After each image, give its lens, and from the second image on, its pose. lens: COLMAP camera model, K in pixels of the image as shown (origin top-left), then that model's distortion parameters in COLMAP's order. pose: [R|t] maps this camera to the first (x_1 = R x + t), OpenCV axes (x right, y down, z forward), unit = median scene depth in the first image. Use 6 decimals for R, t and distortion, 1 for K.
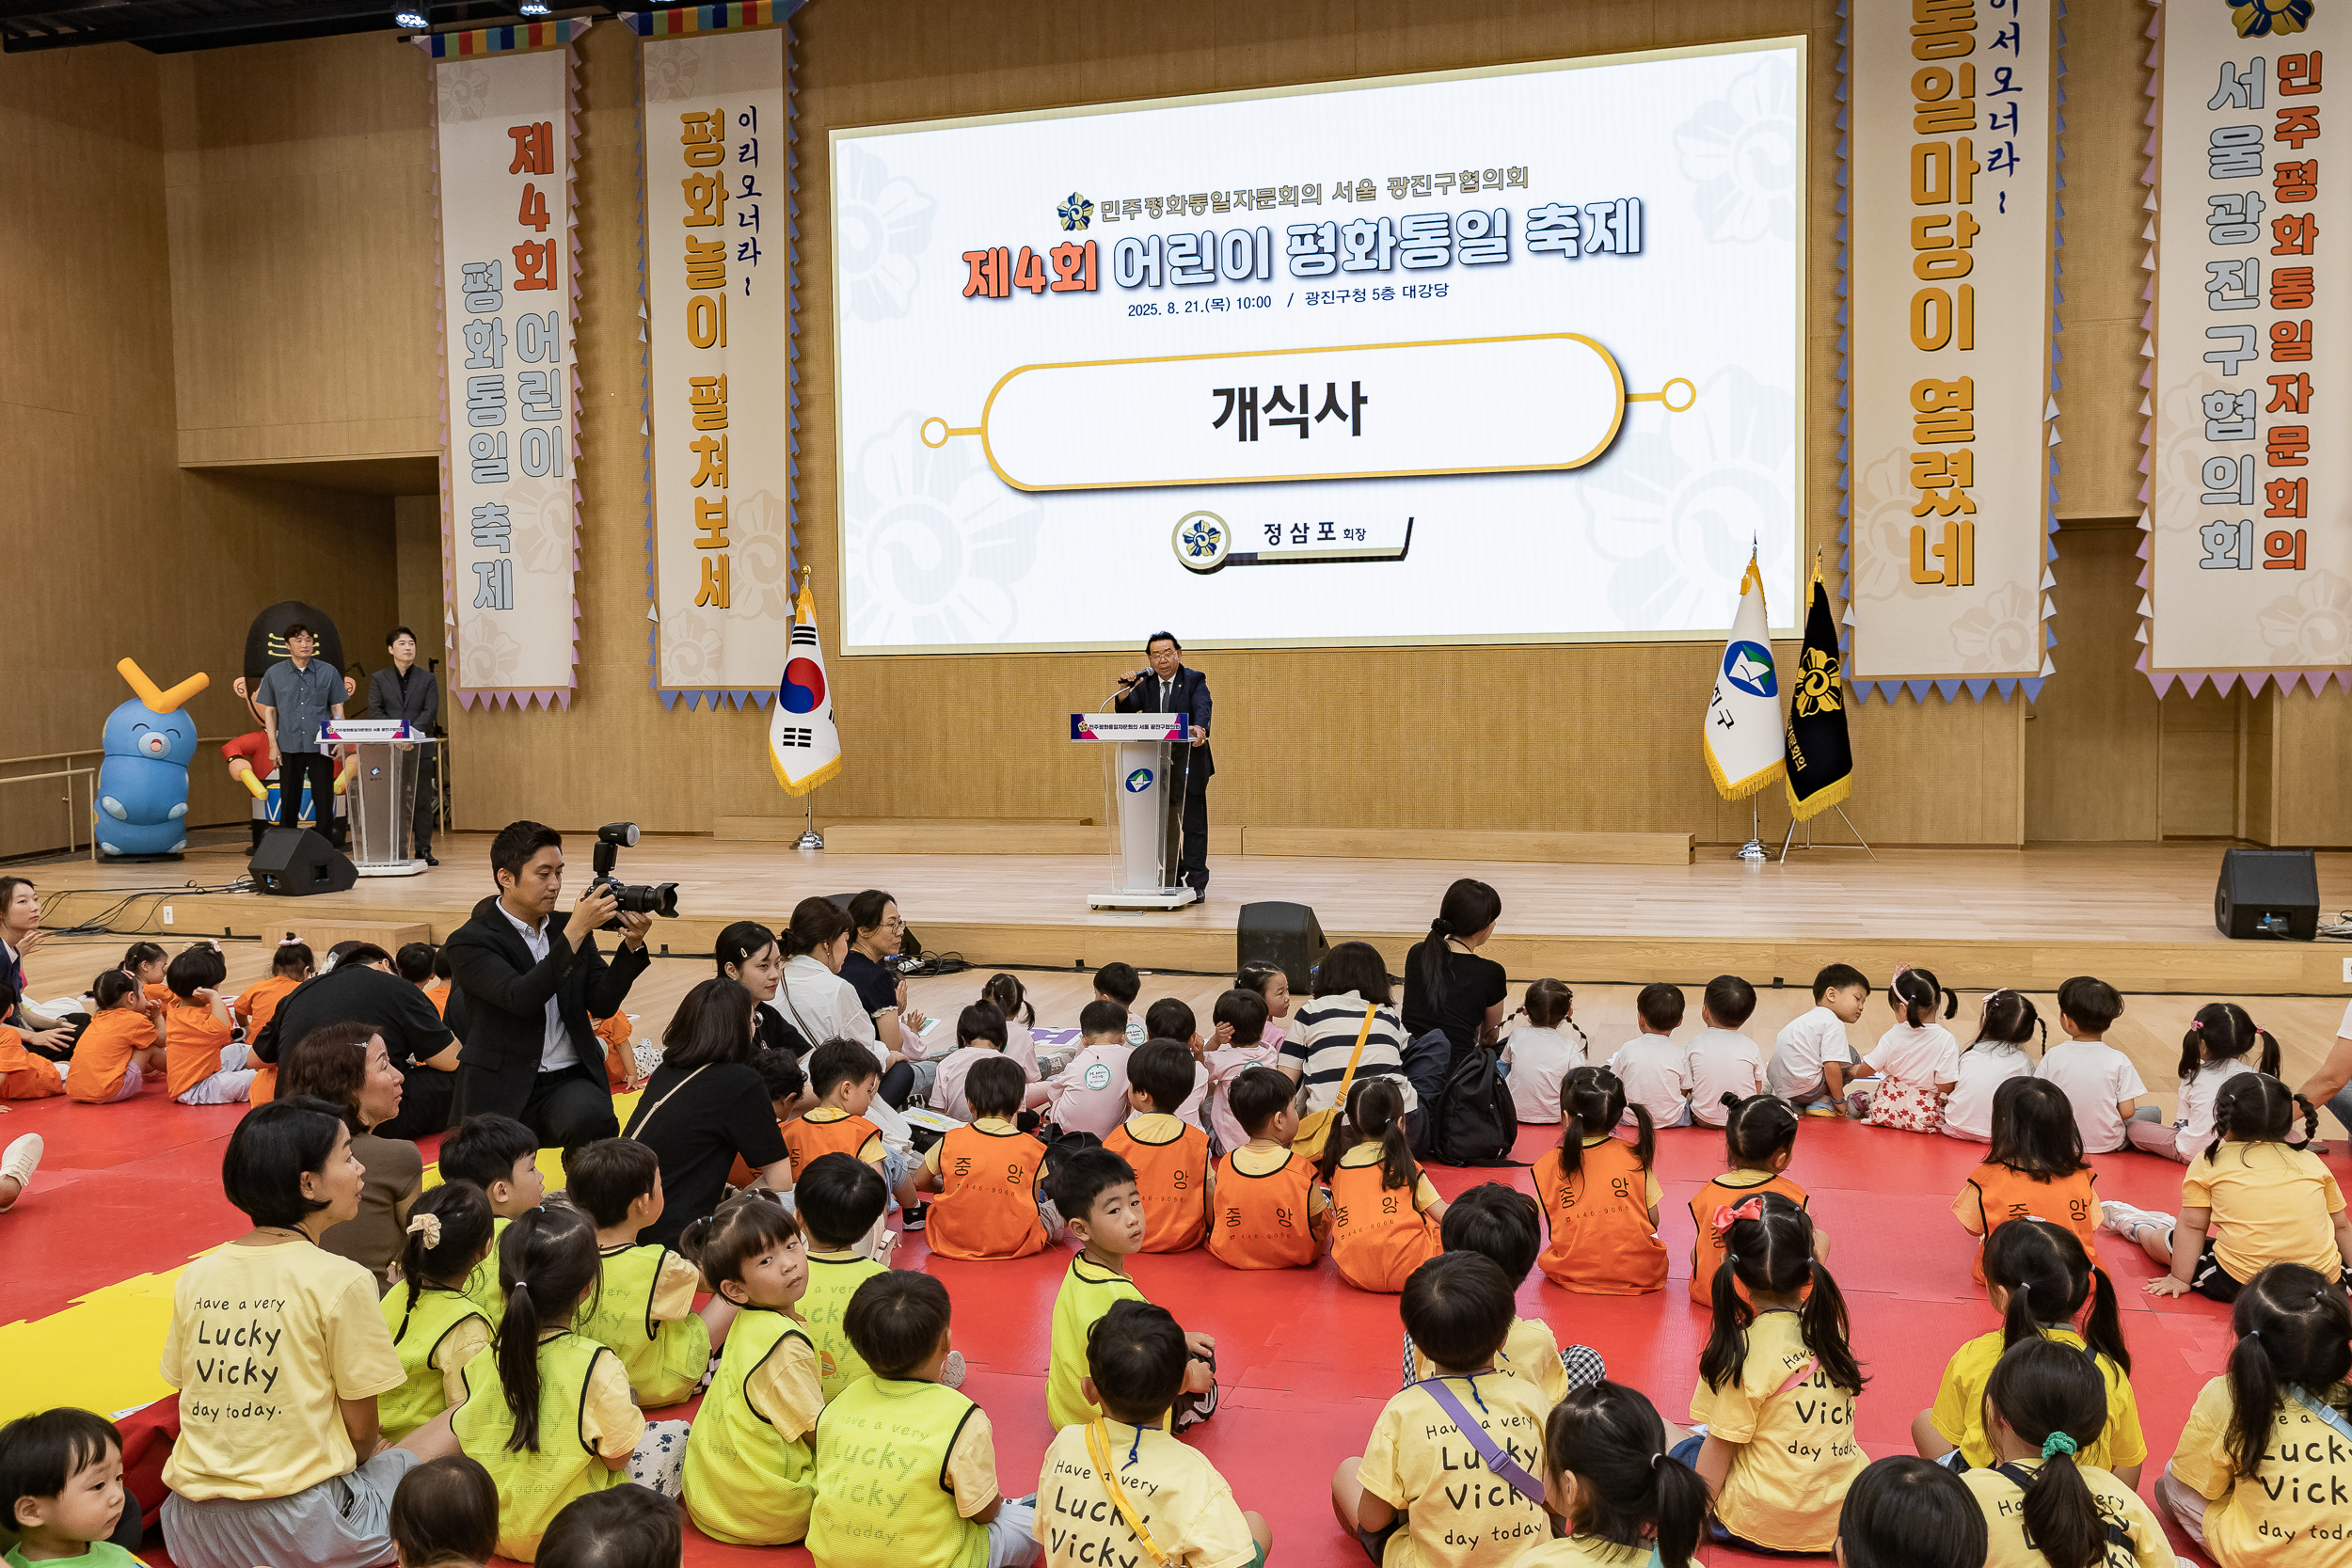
lens RADIAL K [[1991.8, 0, 1170.5], [0, 1991.8, 818.7], [0, 0, 1]] dist [-0.008729, 0.043594]
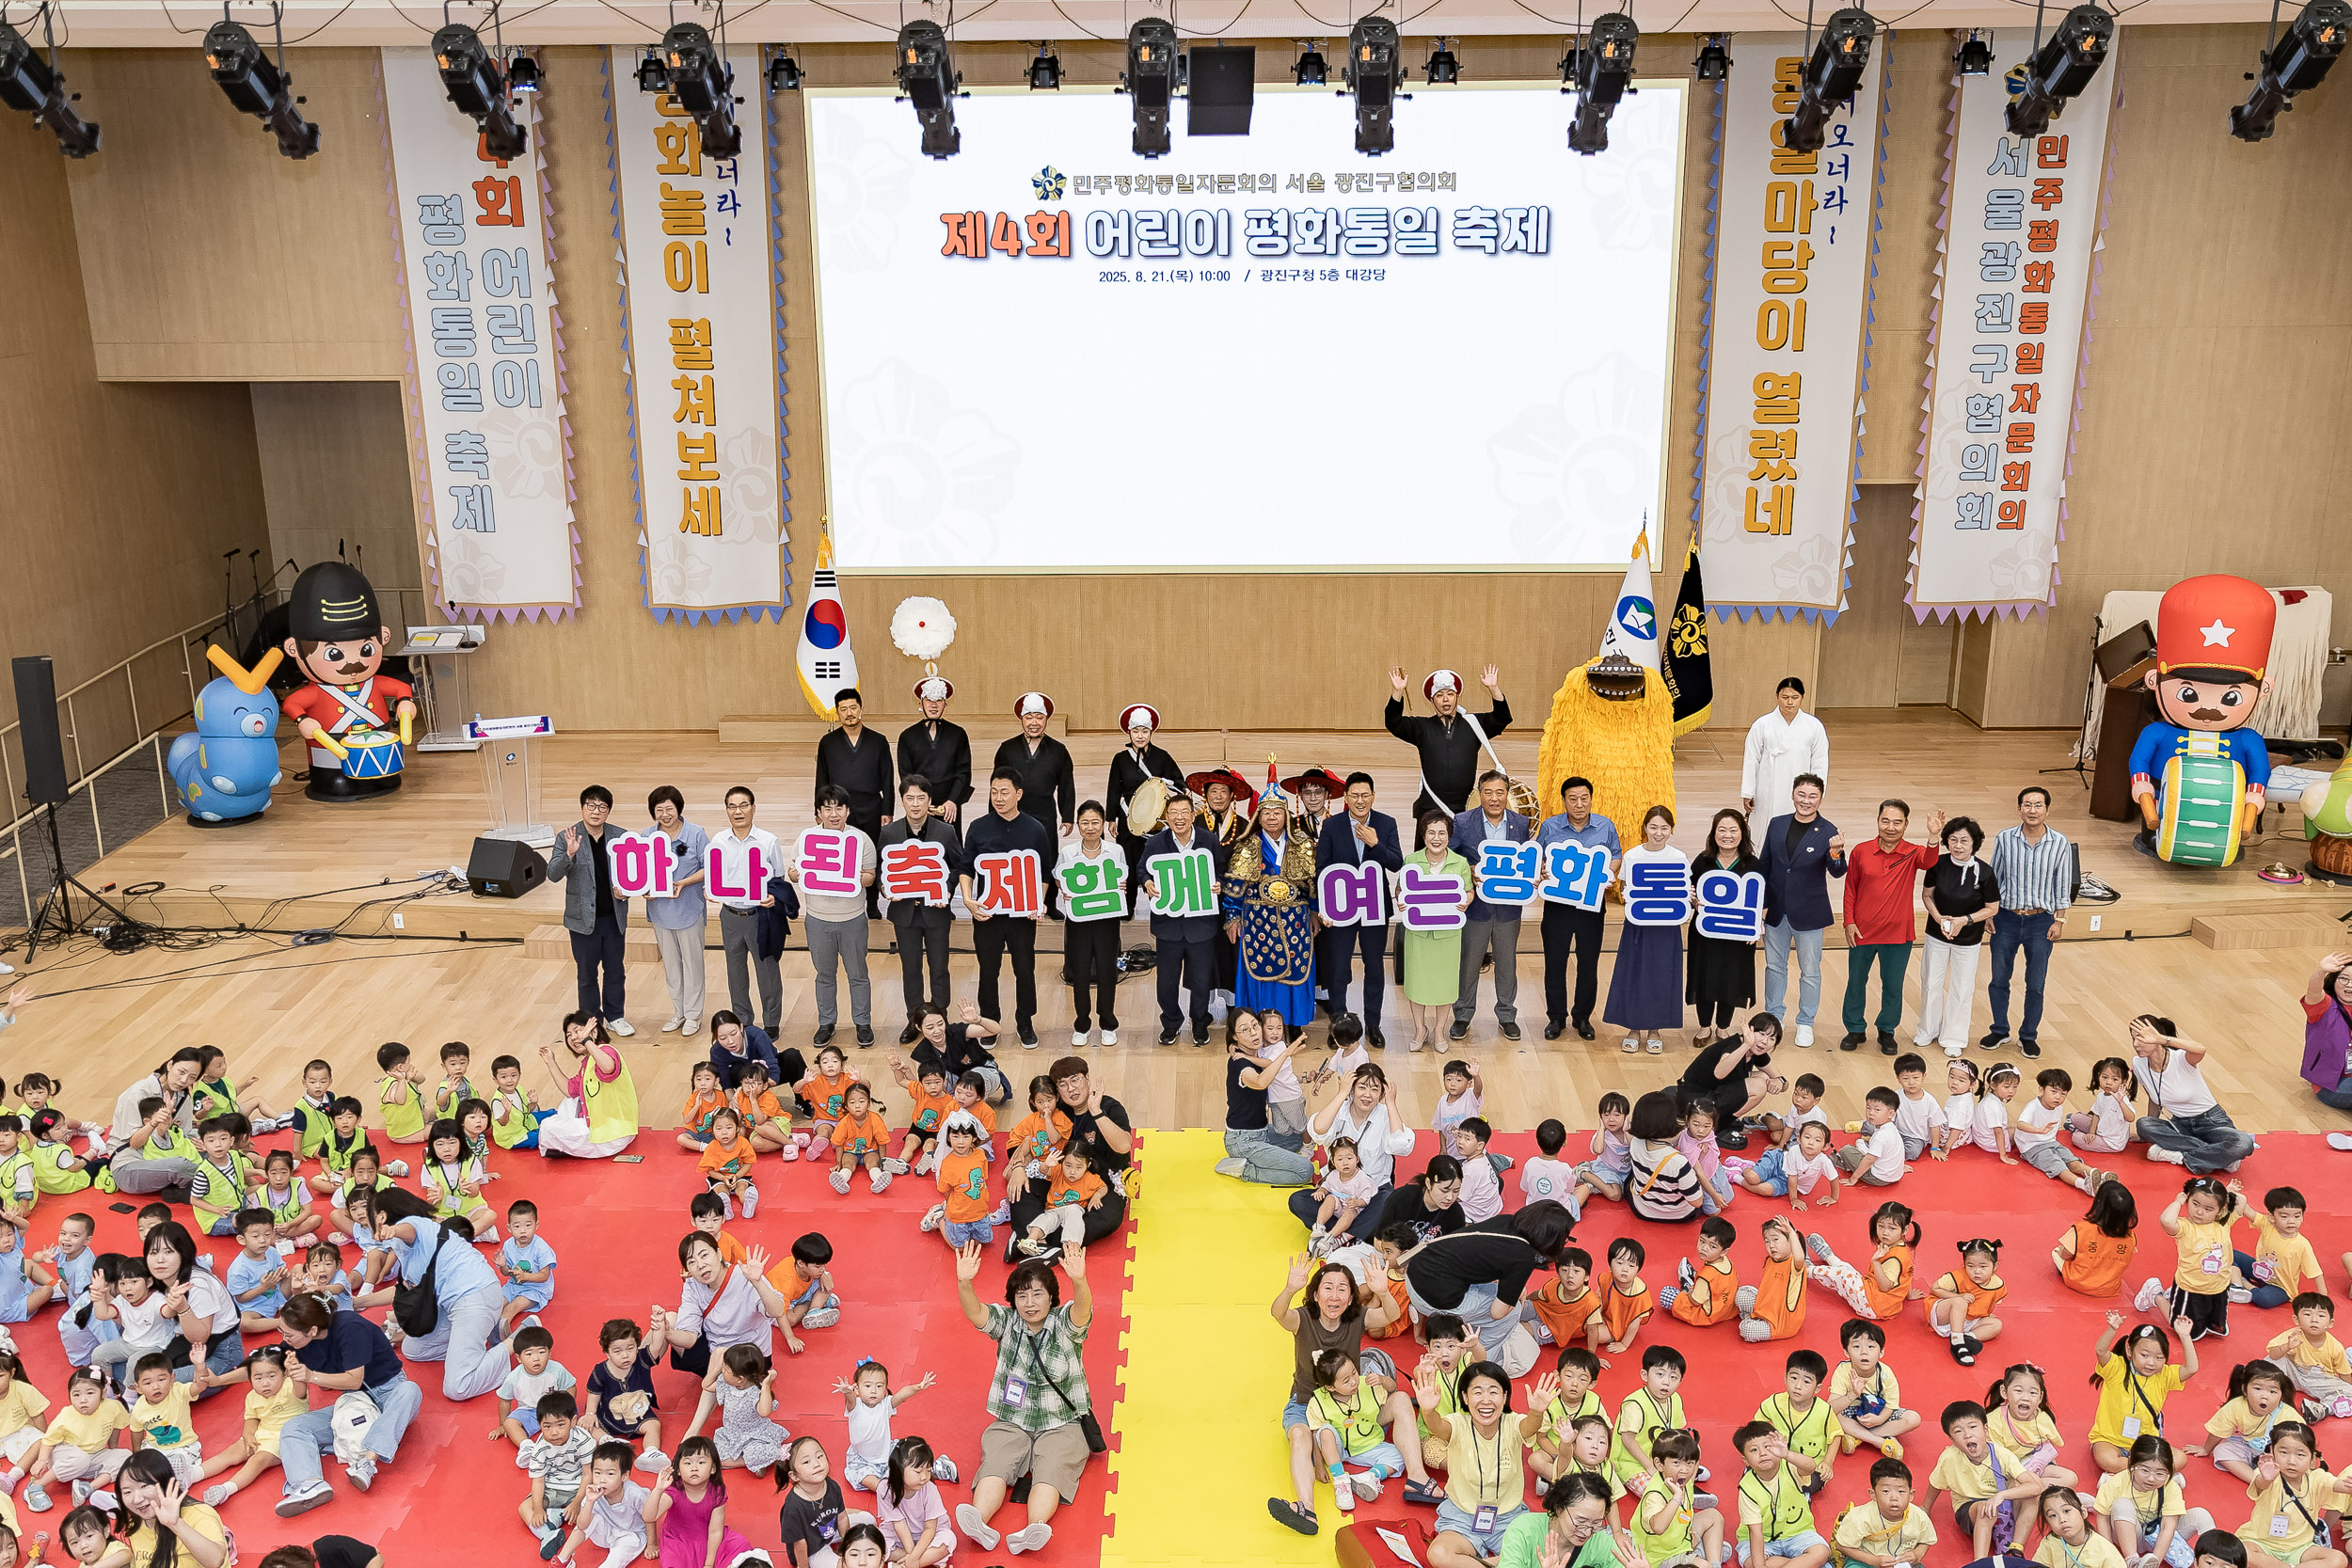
lens RADIAL K [[2182.0, 0, 1148.4], [0, 2182.0, 842.8], [0, 0, 1]] dist [0.001529, 0.000000]
pose [[0.968574, -0.074741, 0.237231, -0.316174], [0.015933, 0.970469, 0.240701, -0.245407], [-0.248215, -0.229356, 0.941161, -0.244203]]
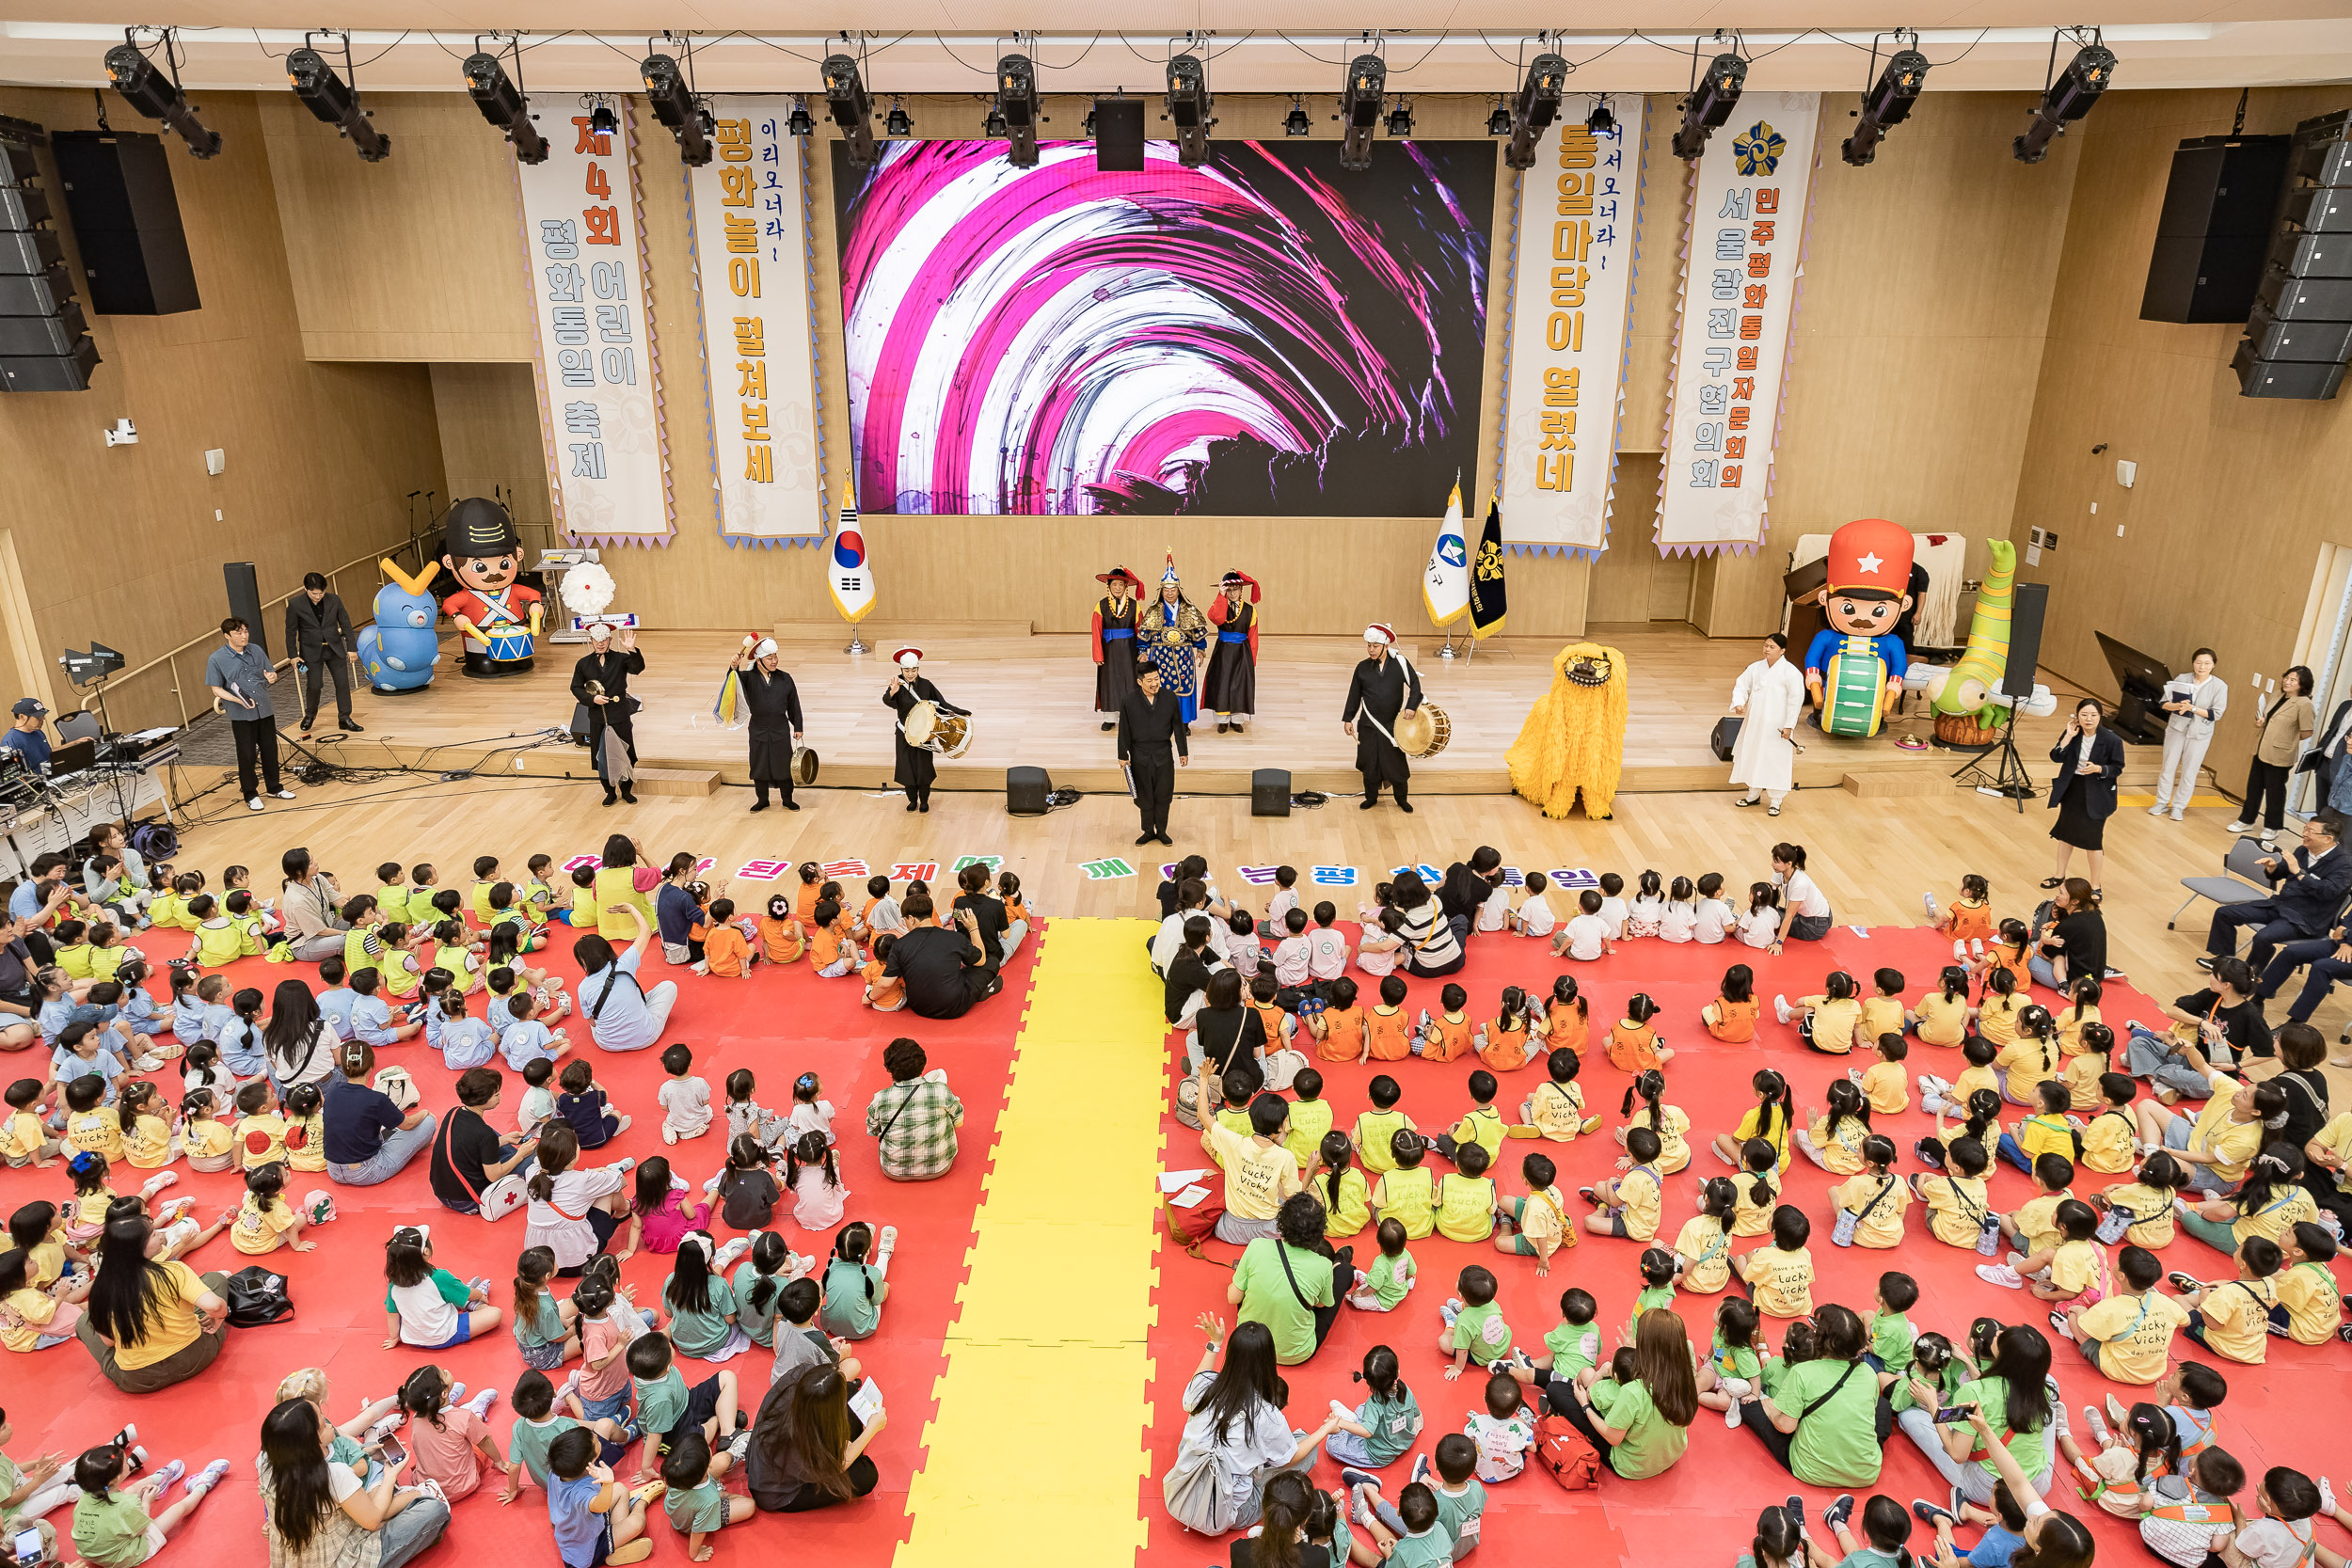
lens RADIAL K [[1594.0, 0, 1163.5], [0, 1594.0, 822.5], [0, 0, 1]] dist [-0.019840, 0.034745]
pose [[0.967920, -0.078410, 0.238709, -0.263710], [0.005081, 0.955974, 0.293409, -0.225856], [-0.251206, -0.282783, 0.925705, -0.246369]]
